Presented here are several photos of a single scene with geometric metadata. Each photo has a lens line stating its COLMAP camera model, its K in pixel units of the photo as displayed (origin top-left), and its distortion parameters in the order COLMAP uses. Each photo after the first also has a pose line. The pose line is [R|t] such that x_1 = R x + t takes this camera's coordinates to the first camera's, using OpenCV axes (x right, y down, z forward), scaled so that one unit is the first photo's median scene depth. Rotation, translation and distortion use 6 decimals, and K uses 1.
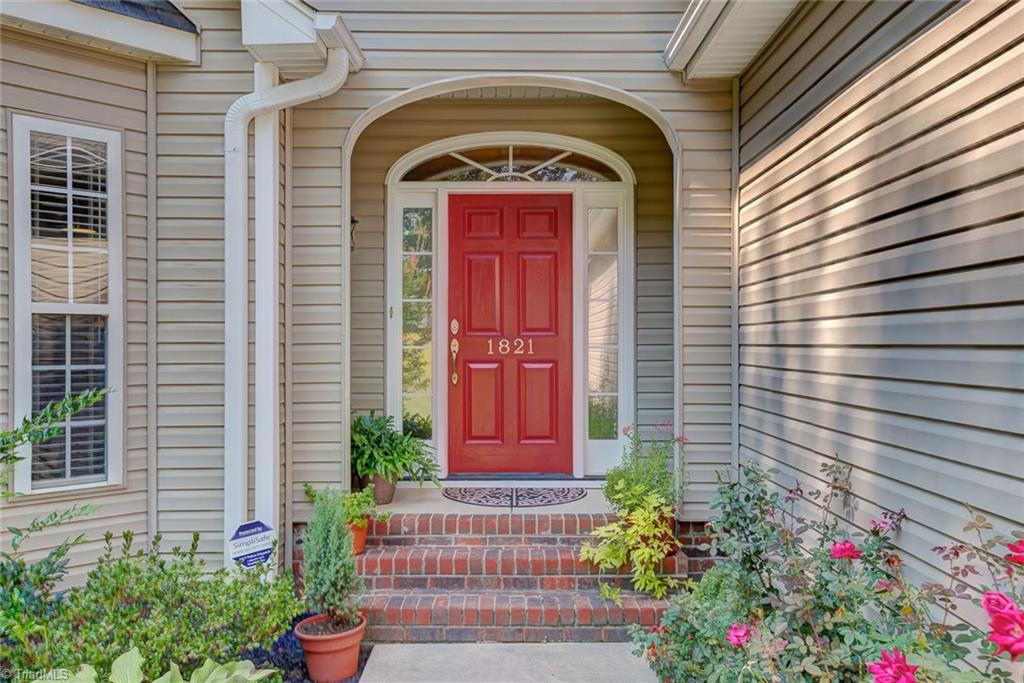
lens RADIAL K [[835.9, 0, 512.0], [0, 835.9, 341.5], [0, 0, 1]] dist [0.003715, -0.000325]
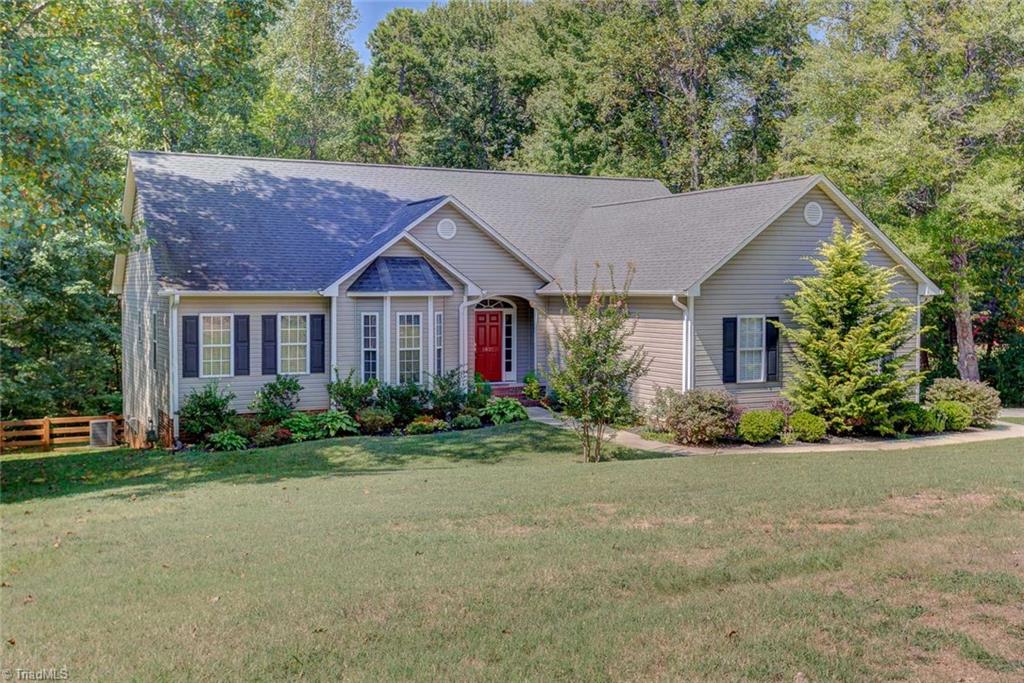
lens RADIAL K [[1006.5, 0, 512.0], [0, 1006.5, 341.5], [0, 0, 1]] dist [0.000036, 0.002843]
pose [[0.899122, -0.021930, 0.437148, -2.404385], [-0.000573, 0.998684, 0.051278, -0.333013], [-0.437697, -0.046355, 0.897927, -4.049689]]
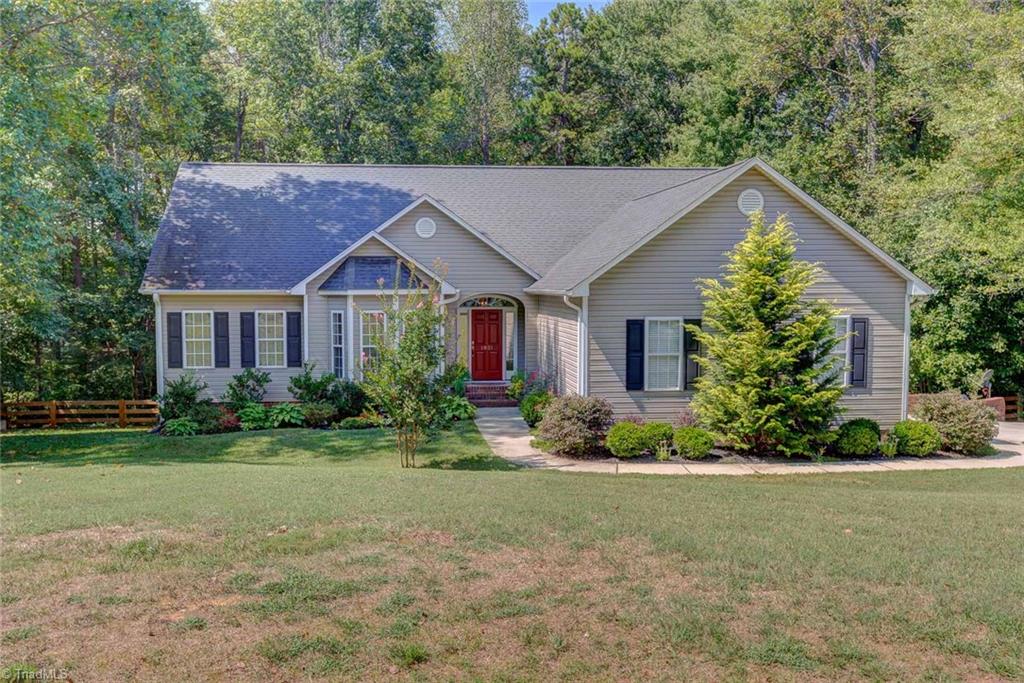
lens RADIAL K [[974.6, 0, 508.9], [0, 974.6, 389.5], [0, 0, 1]] dist [0.005600, 0.005148]
pose [[0.994023, -0.012121, 0.108500, -0.486772], [0.000419, 0.994235, 0.107223, -0.353905], [-0.109174, -0.106537, 0.988297, -4.371583]]
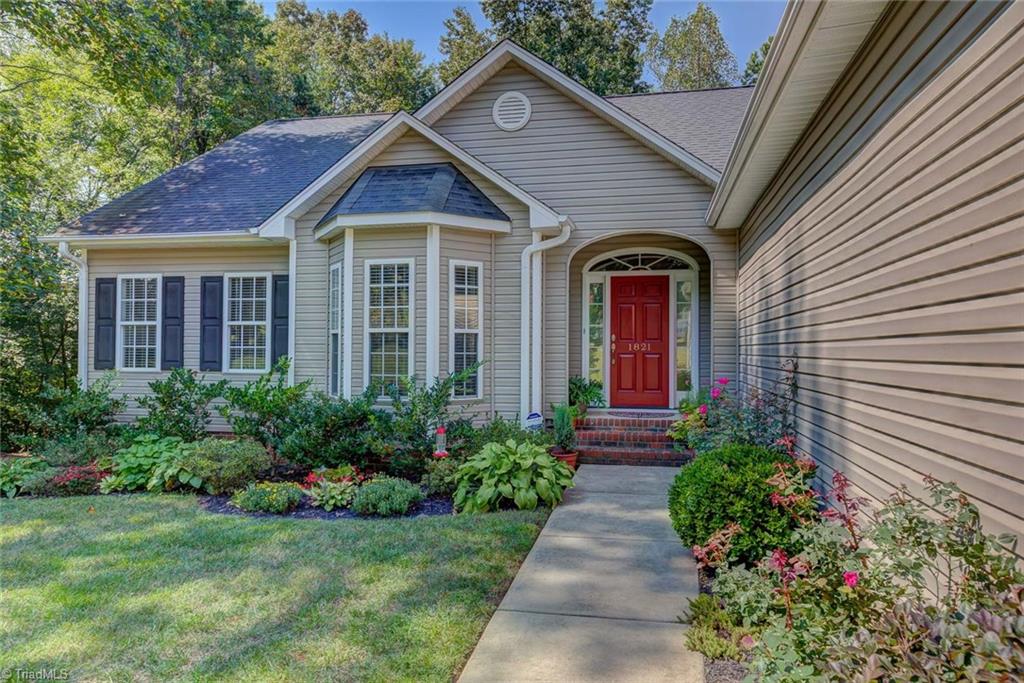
lens RADIAL K [[626.2, 0, 540.9], [0, 626.2, 341.4], [0, 0, 1]] dist [-0.002247, 0.000290]
pose [[0.982406, 0.000848, -0.186754, 0.059612], [-0.003468, 0.999900, -0.013700, 0.017207], [0.186724, 0.014107, 0.982311, -0.755354]]
